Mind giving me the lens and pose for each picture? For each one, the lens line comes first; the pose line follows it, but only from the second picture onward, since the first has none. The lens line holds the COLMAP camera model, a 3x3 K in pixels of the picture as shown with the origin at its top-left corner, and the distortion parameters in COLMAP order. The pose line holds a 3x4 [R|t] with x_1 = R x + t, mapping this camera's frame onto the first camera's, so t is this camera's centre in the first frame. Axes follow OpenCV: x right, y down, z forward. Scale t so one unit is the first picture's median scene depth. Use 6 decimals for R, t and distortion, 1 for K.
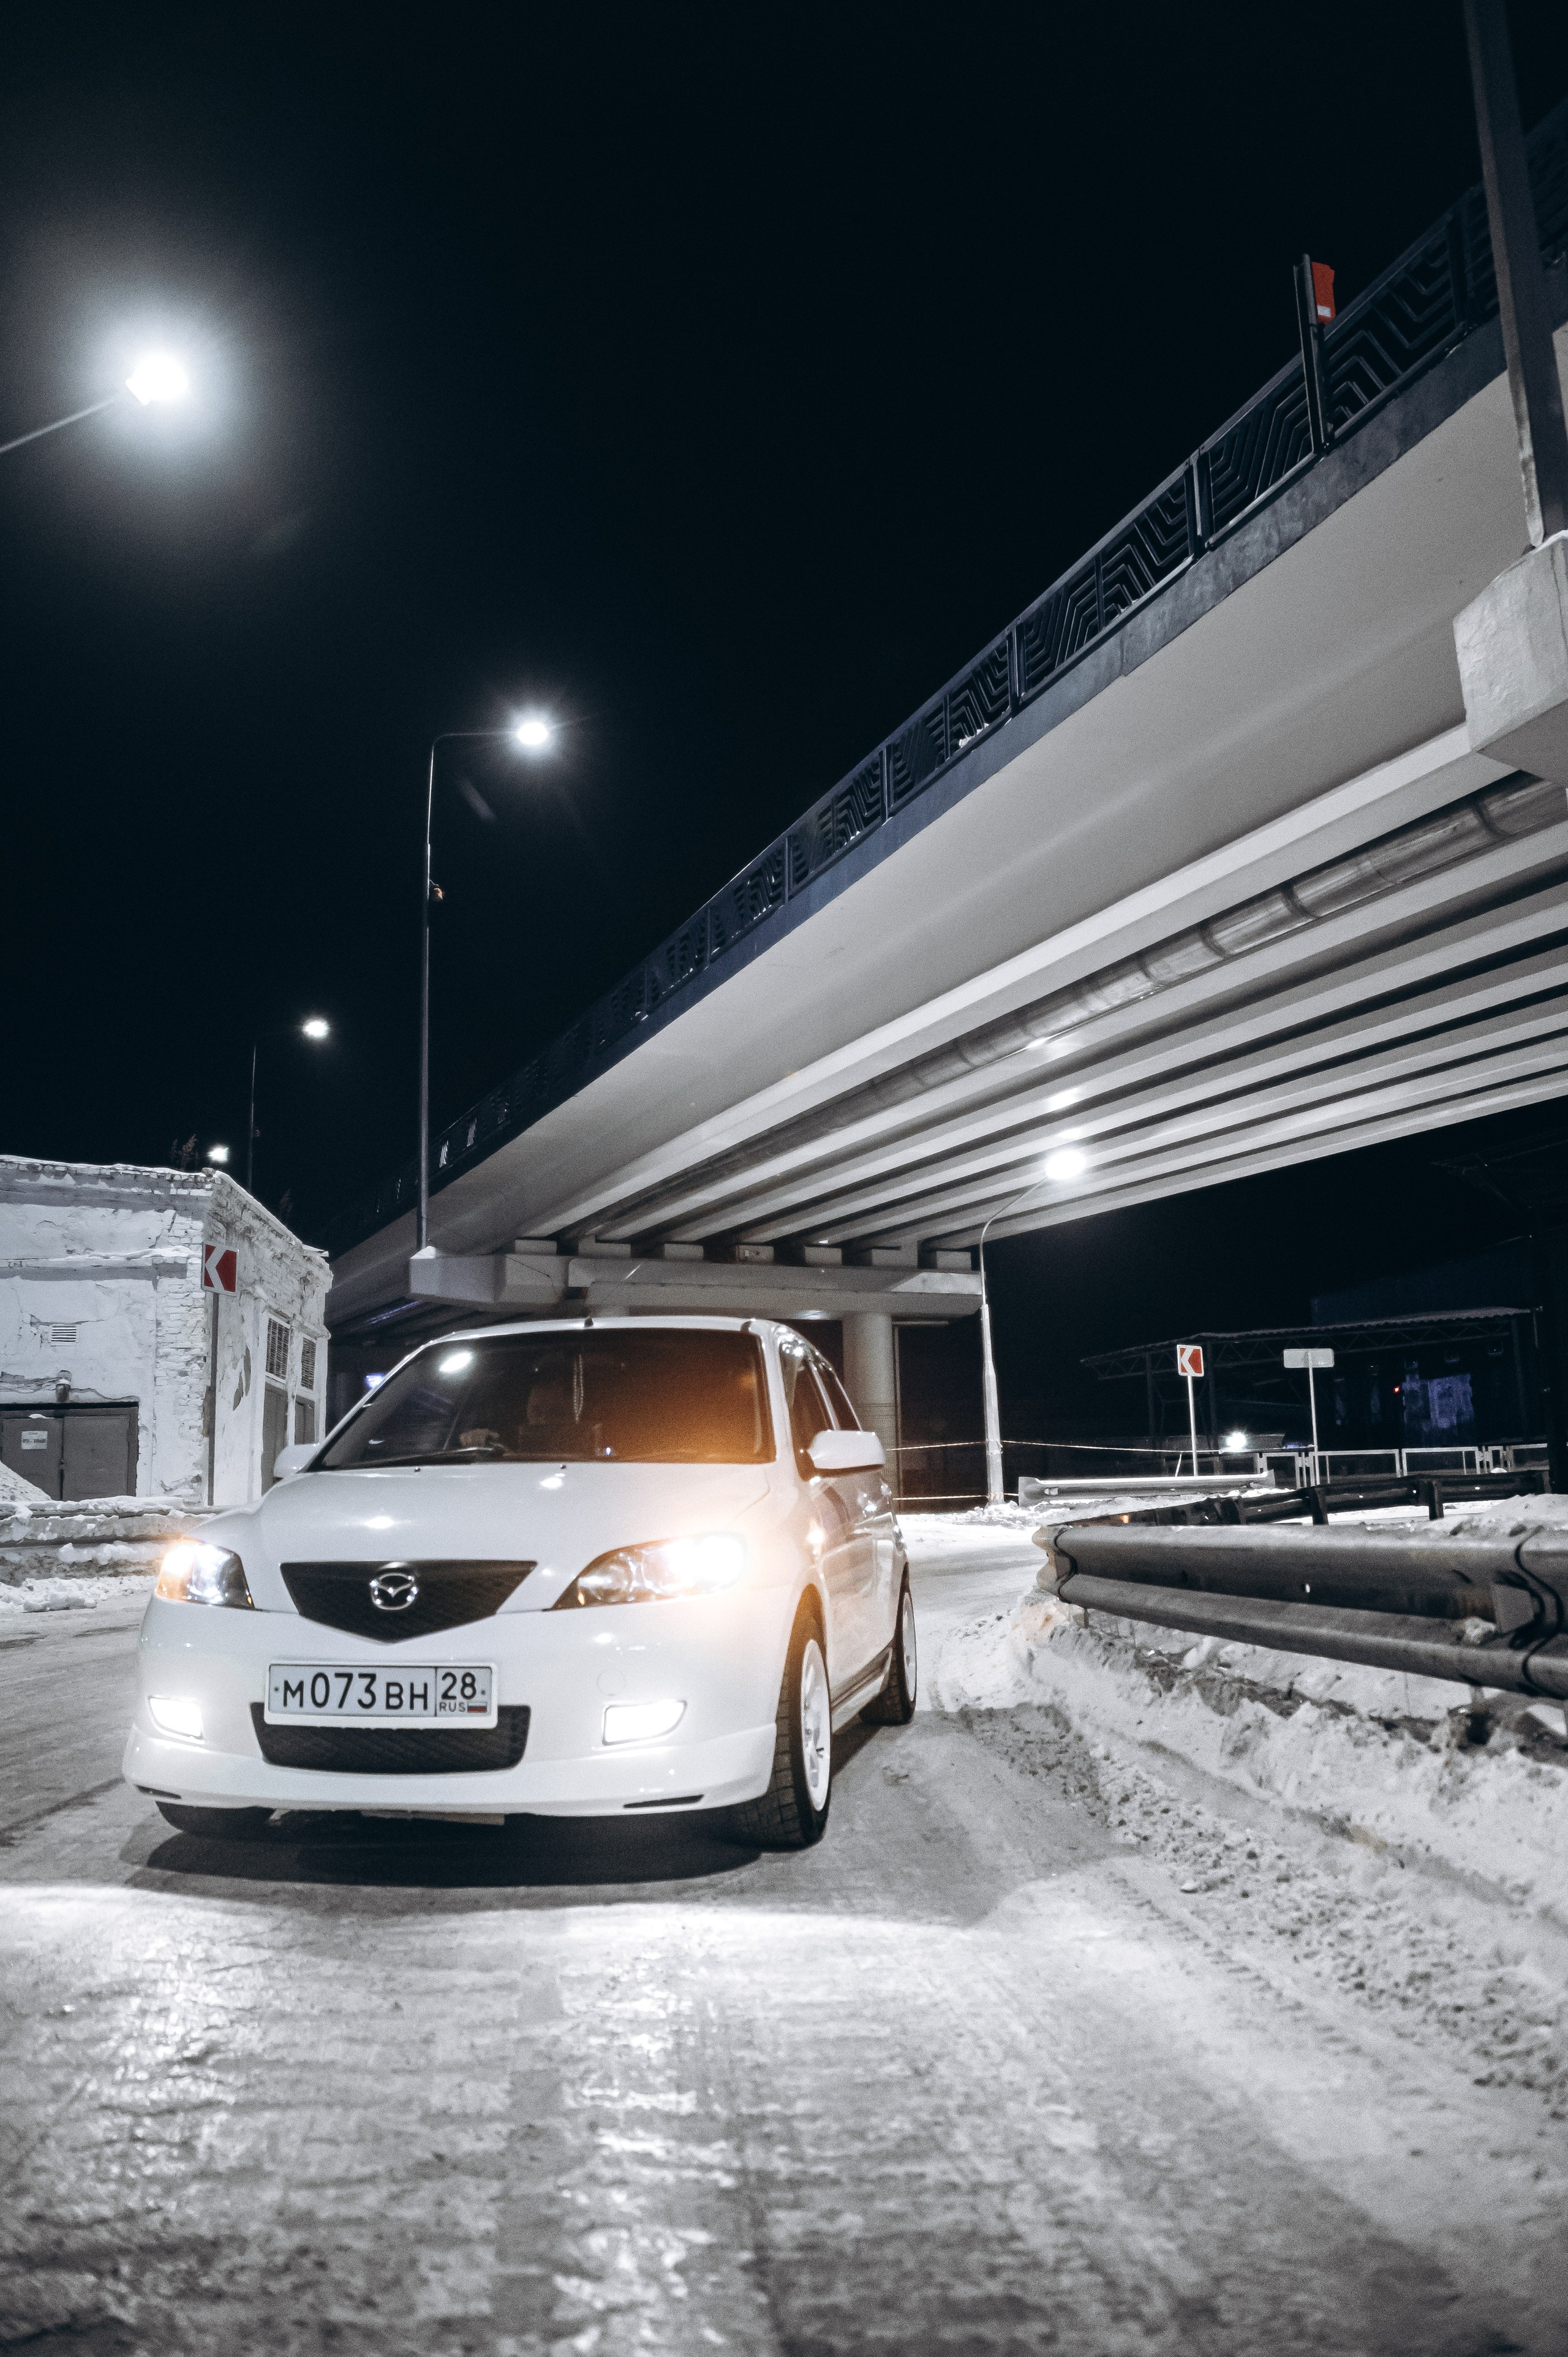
lens RADIAL K [[1736.3, 0, 774.8], [0, 1736.3, 1188.0], [0, 0, 1]] dist [-0.071895, -0.000615]
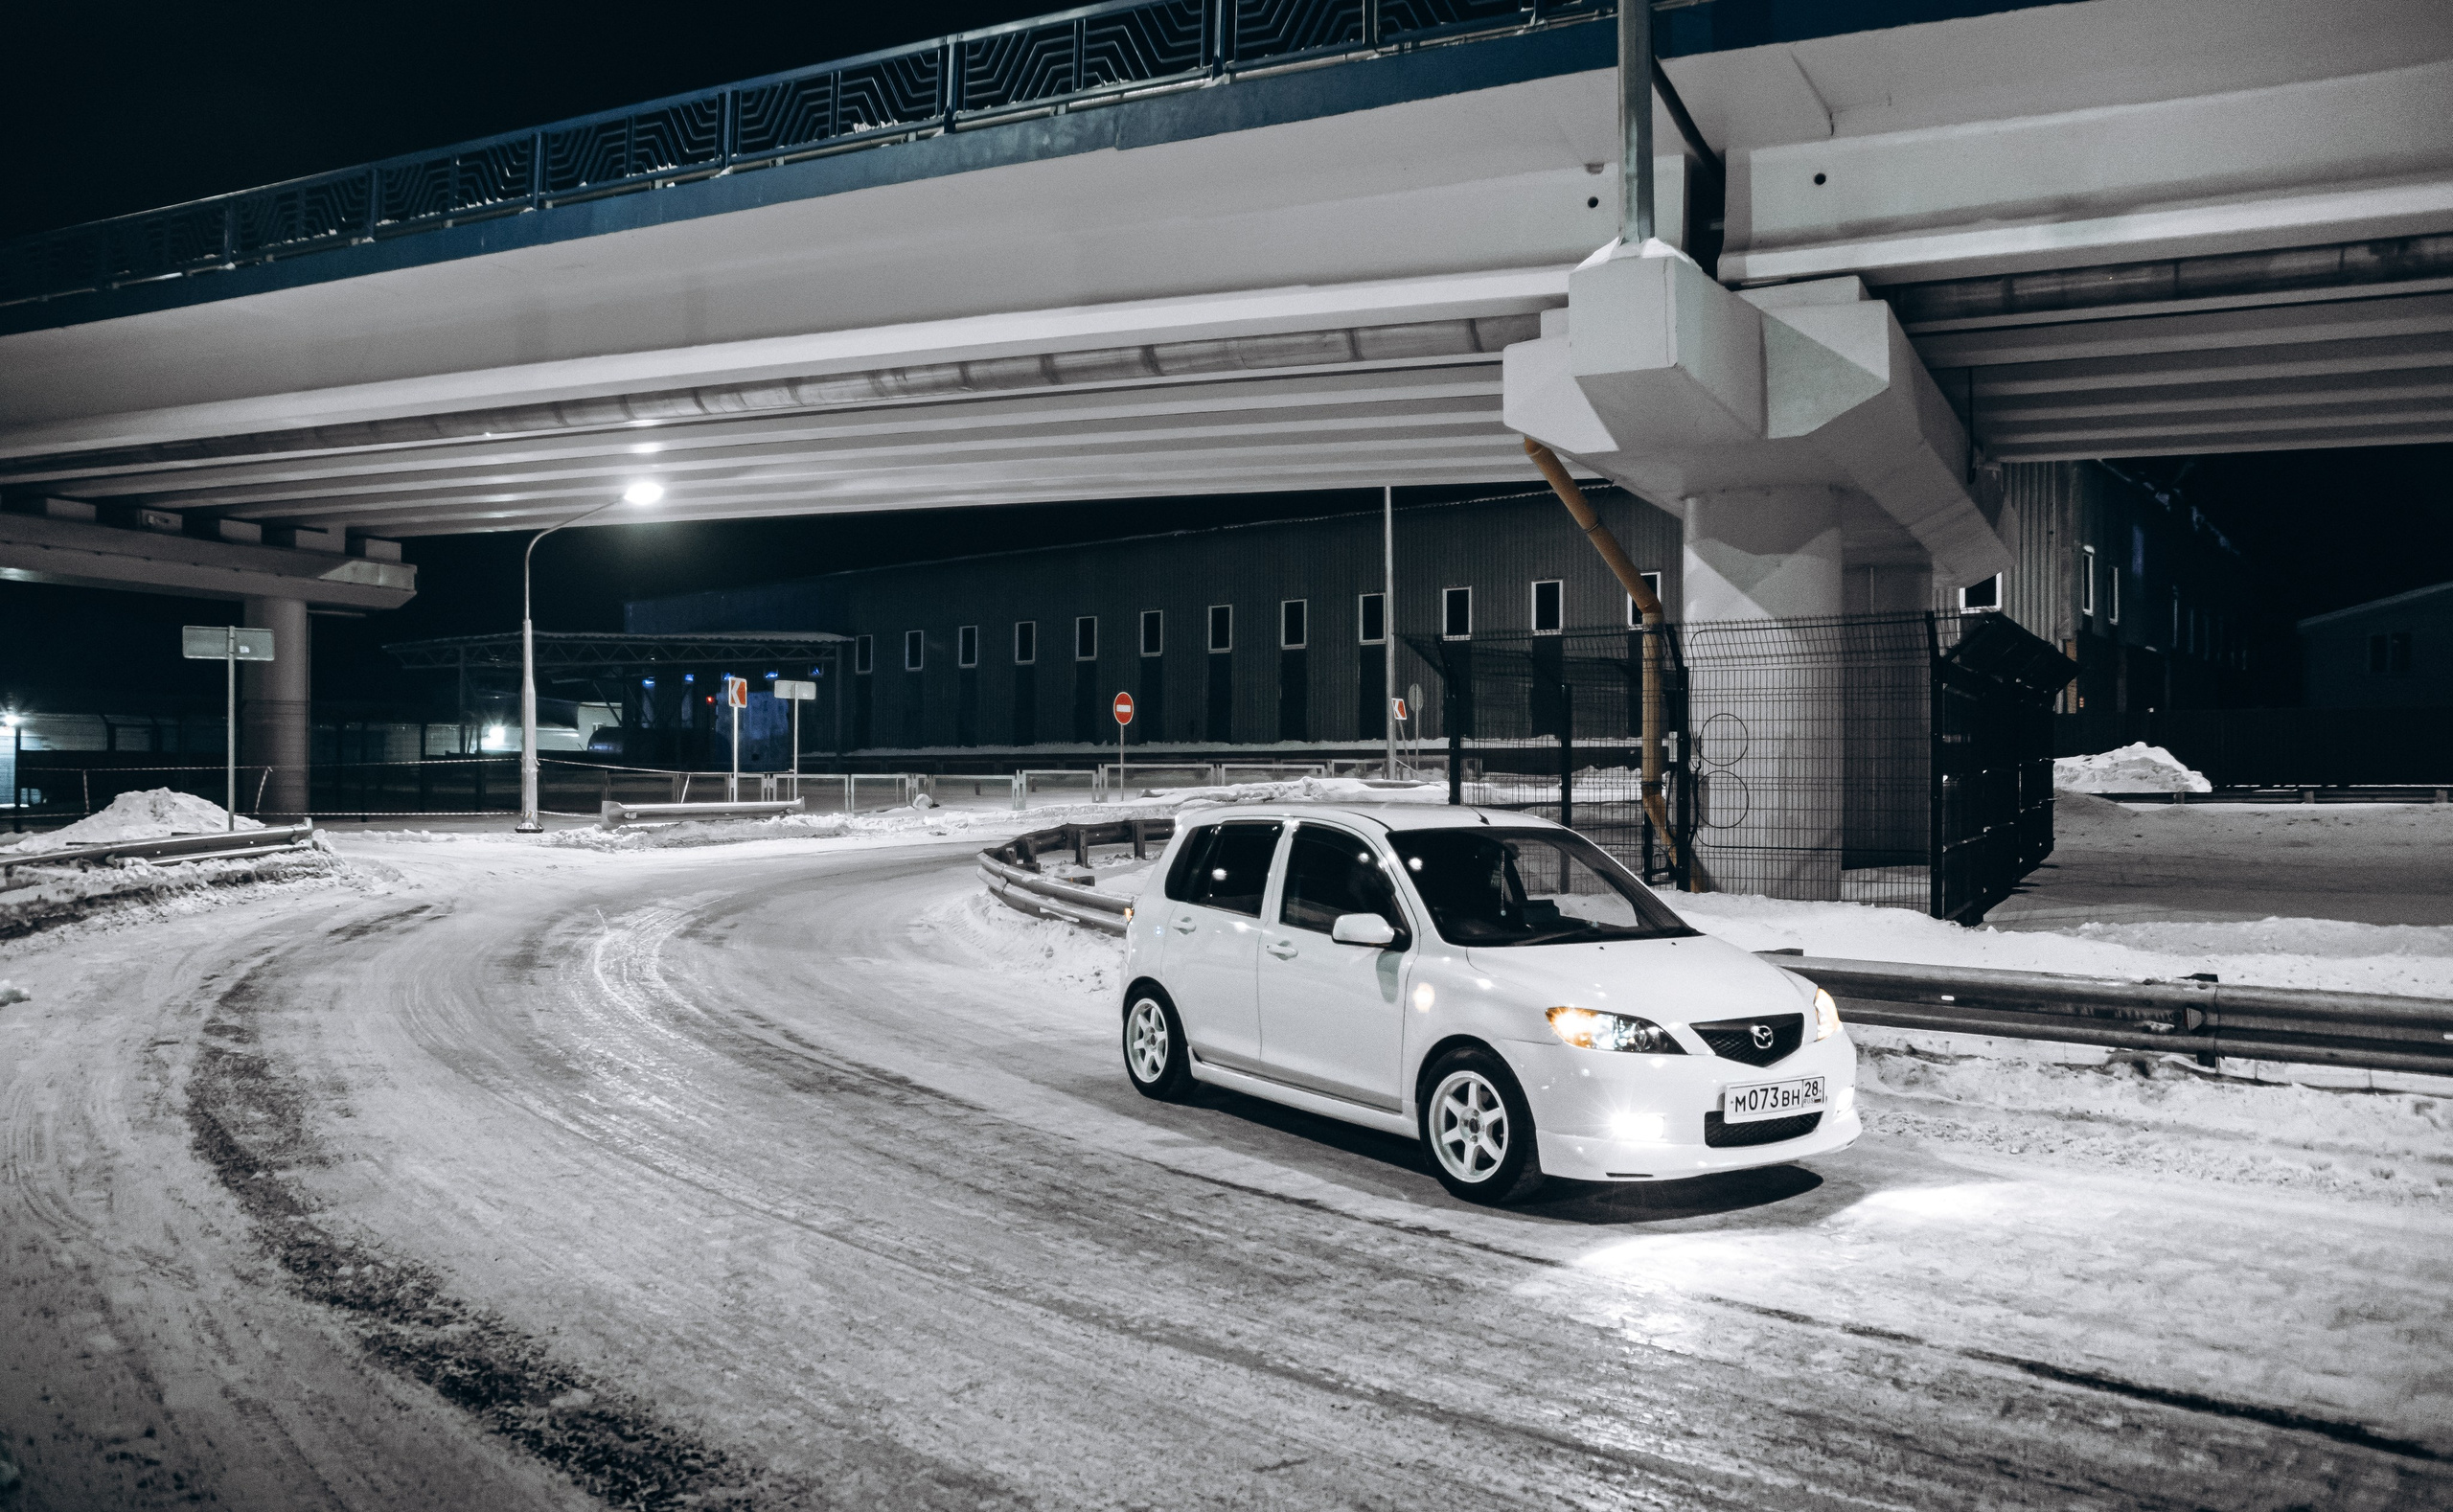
lens RADIAL K [[1719.8, 0, 1217.8], [0, 1719.8, 776.0], [0, 0, 1]] dist [-0.046019, 0.002306]
pose [[0.754236, 0.028020, 0.656006, -0.220197], [-0.141321, 0.982601, 0.120512, -0.017761], [-0.641215, -0.183602, 0.745073, 0.020045]]
